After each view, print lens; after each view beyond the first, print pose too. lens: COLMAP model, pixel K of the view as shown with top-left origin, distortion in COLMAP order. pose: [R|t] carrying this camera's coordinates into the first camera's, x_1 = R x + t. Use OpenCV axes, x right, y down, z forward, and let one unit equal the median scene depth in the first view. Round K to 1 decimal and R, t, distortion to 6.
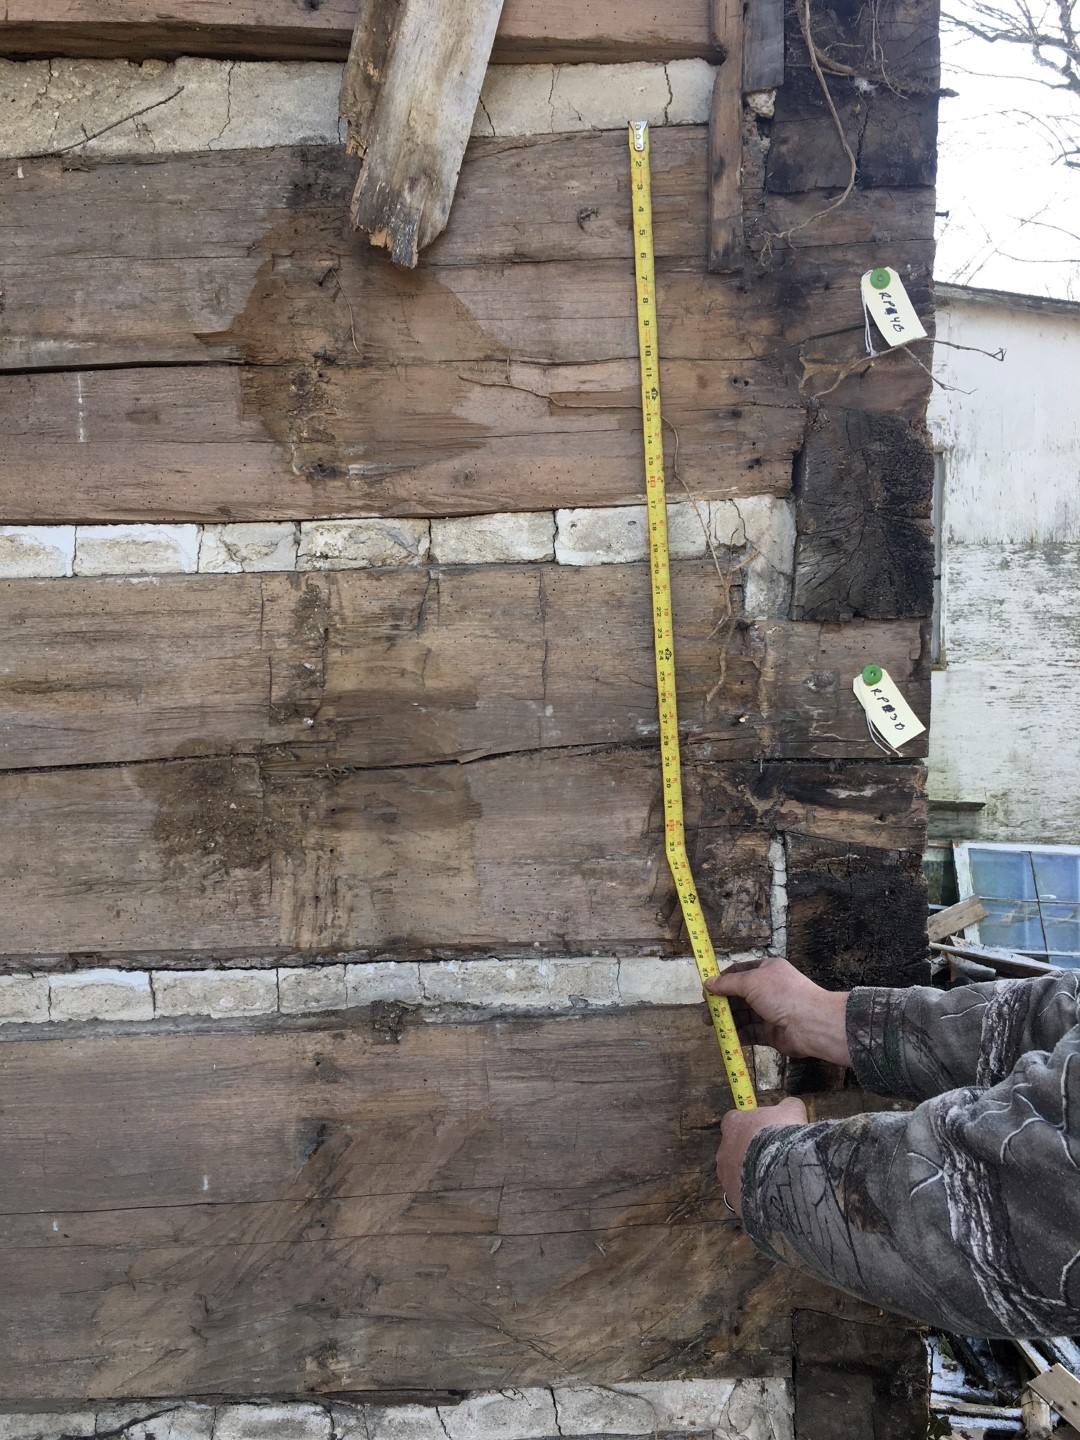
lens RADIAL K [[1216.1, 0, 538.4], [0, 1216.1, 727.0], [0, 0, 1]] dist [0.046327, -0.055439]
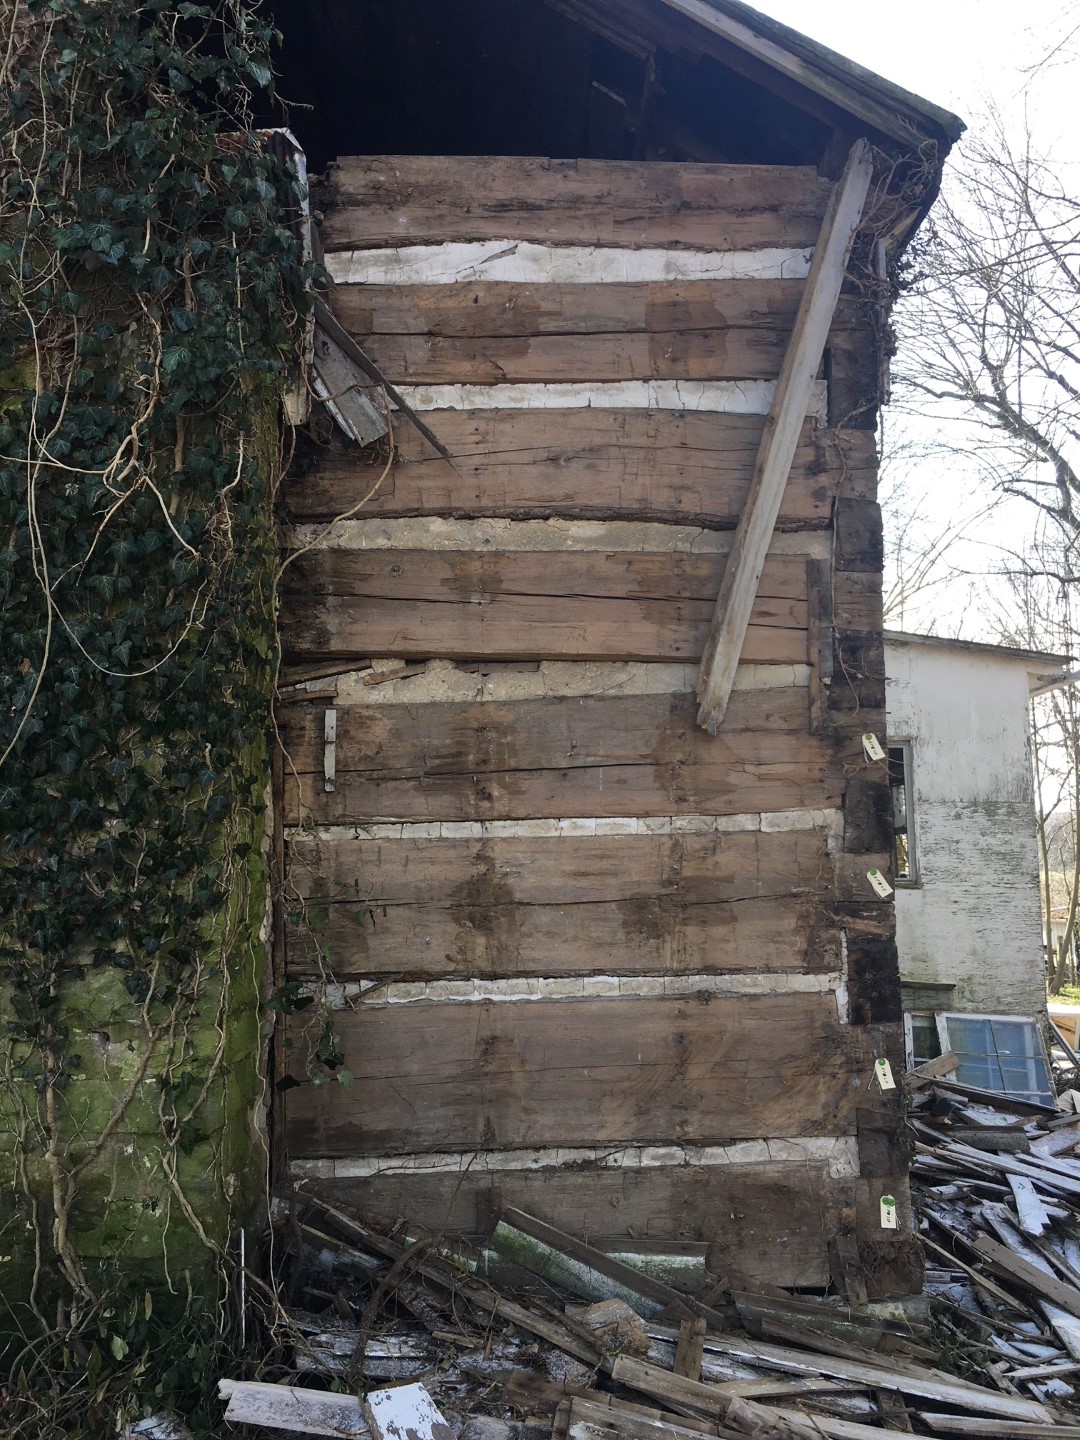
lens RADIAL K [[1216.1, 0, 537.9], [0, 1216.1, 714.5], [0, 0, 1]] dist [0.046327, -0.055439]
pose [[0.999974, 0.005402, 0.004676, -0.522396], [-0.004363, 0.979954, -0.199177, 0.168027], [-0.005659, 0.199151, 0.979952, -1.851782]]
